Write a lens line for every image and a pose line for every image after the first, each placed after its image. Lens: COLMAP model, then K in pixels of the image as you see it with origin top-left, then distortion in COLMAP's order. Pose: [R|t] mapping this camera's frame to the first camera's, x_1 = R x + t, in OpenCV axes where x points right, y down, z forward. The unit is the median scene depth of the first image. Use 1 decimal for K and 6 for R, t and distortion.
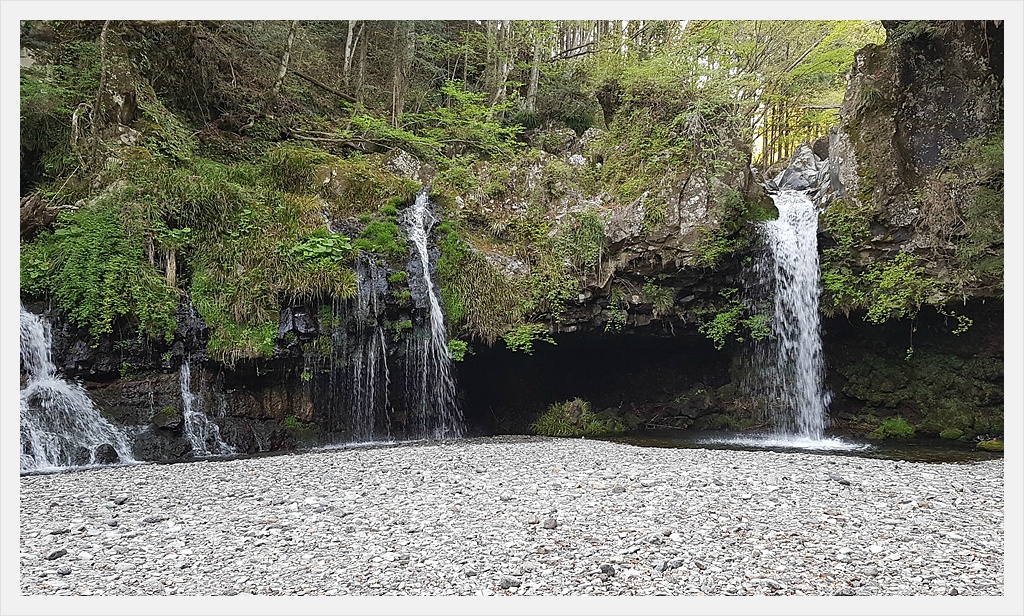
lens RADIAL K [[938.2, 0, 508.9], [0, 938.2, 319.2], [0, 0, 1]] dist [0.305377, -0.690404]
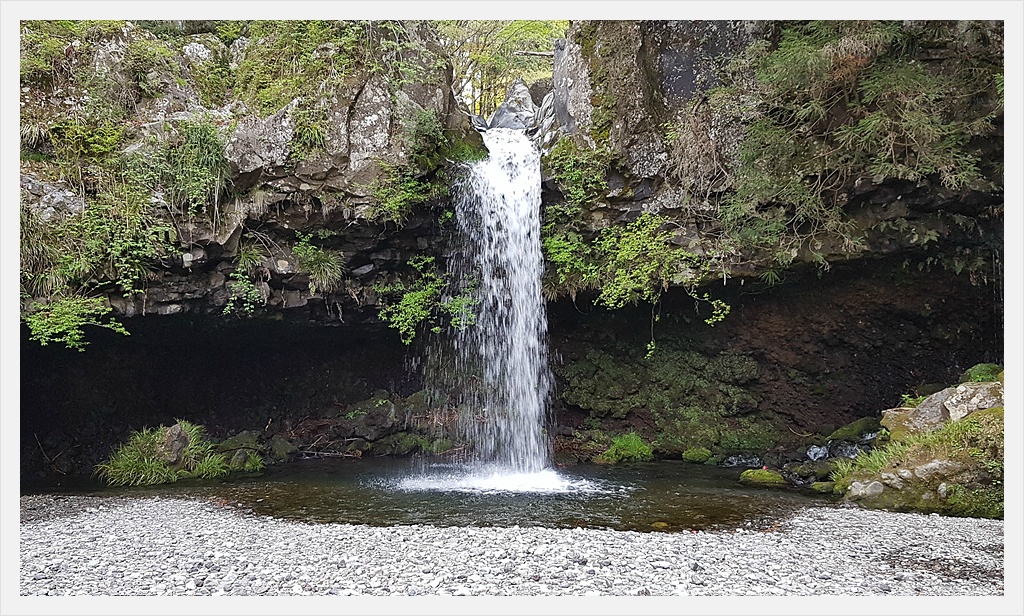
lens RADIAL K [[938.2, 0, 508.9], [0, 938.2, 319.2], [0, 0, 1]] dist [0.305377, -0.690404]
pose [[0.954944, 0.014018, 0.296453, 0.091707], [-0.015779, 0.999869, 0.003549, 0.010959], [-0.296365, -0.008067, 0.955041, 0.333769]]
